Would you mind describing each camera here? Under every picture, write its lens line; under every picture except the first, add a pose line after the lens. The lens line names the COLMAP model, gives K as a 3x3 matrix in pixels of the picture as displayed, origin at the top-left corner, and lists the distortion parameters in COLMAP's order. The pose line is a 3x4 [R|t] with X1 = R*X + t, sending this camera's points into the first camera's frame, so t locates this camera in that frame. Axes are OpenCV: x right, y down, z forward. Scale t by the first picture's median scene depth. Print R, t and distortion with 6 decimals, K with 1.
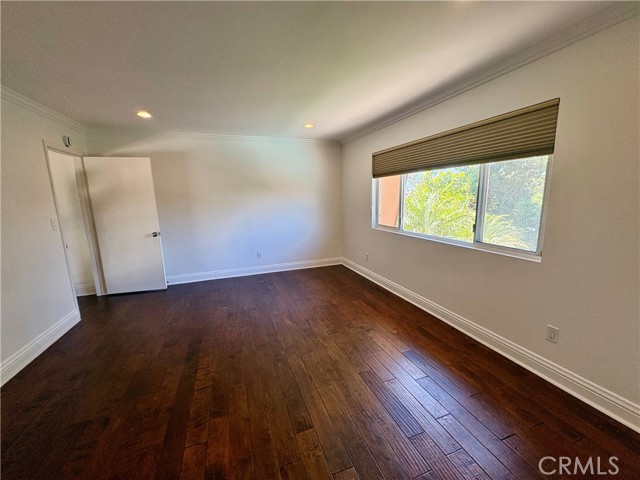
lens RADIAL K [[255.2, 0, 319.4], [0, 255.2, 238.9], [0, 0, 1]] dist [-0.000317, -0.000195]
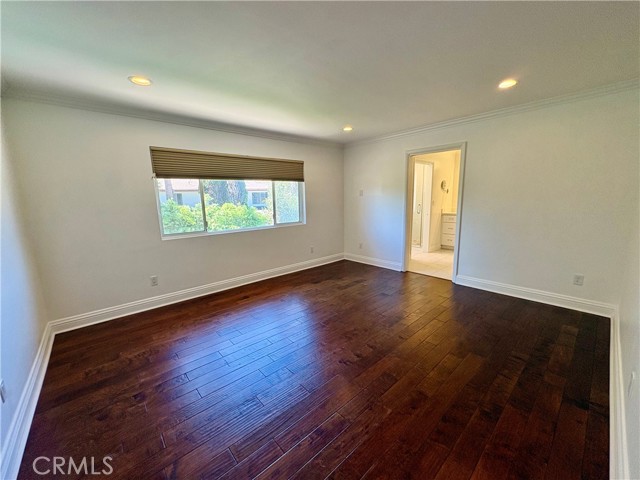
lens RADIAL K [[255.2, 0, 321.1], [0, 255.2, 242.1], [0, 0, 1]] dist [-0.000317, -0.000195]
pose [[-0.367628, -0.140023, 0.919371, -0.906576], [0.178670, 0.959548, 0.217587, -0.154597], [-0.912648, 0.244255, -0.327739, 1.022580]]
